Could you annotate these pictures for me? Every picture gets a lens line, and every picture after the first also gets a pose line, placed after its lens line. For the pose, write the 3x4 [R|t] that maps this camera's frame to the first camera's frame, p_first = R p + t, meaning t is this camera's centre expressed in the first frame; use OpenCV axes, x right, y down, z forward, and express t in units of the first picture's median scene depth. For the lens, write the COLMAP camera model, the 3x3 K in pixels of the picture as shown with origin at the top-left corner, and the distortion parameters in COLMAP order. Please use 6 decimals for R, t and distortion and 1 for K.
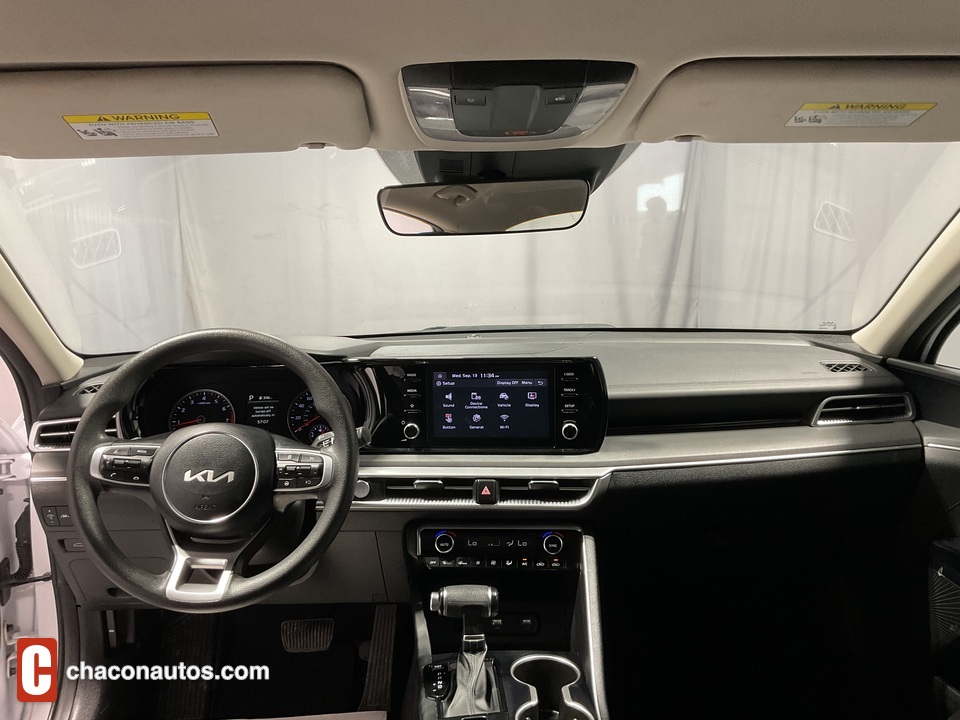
lens RADIAL K [[799.4, 0, 482.6], [0, 799.4, 356.7], [0, 0, 1]] dist [0.056572, -0.067946]
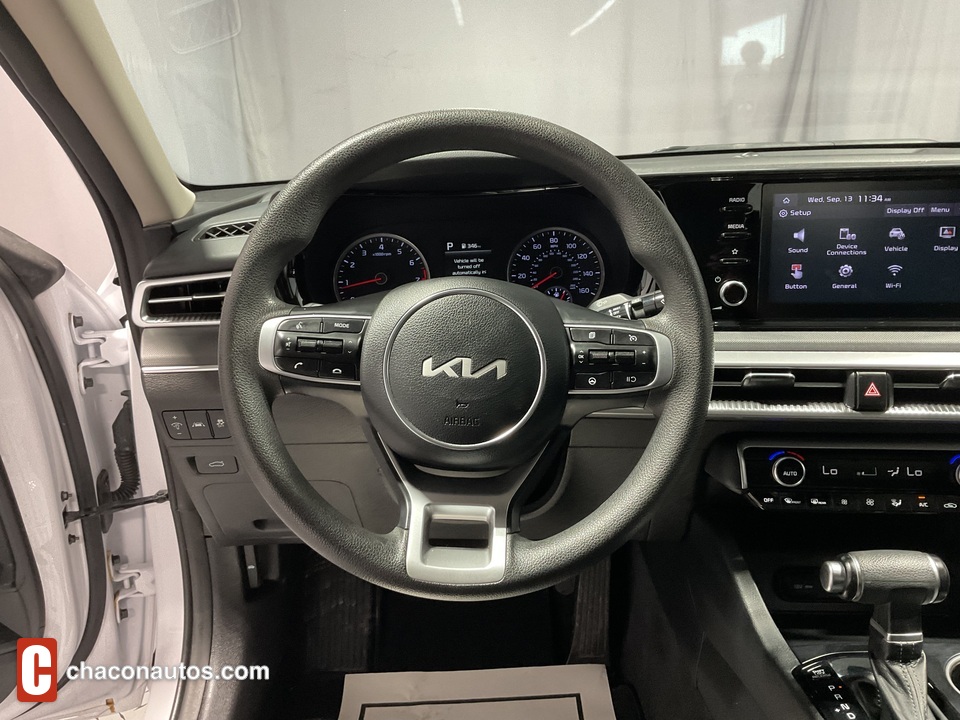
lens RADIAL K [[799.4, 0, 480.2], [0, 799.4, 362.0], [0, 0, 1]] dist [0.056572, -0.067946]
pose [[0.998605, -0.000679, -0.052802, -0.256874], [0.008974, 0.987554, 0.157027, 0.047463], [0.052038, -0.157281, 0.986182, 0.380486]]
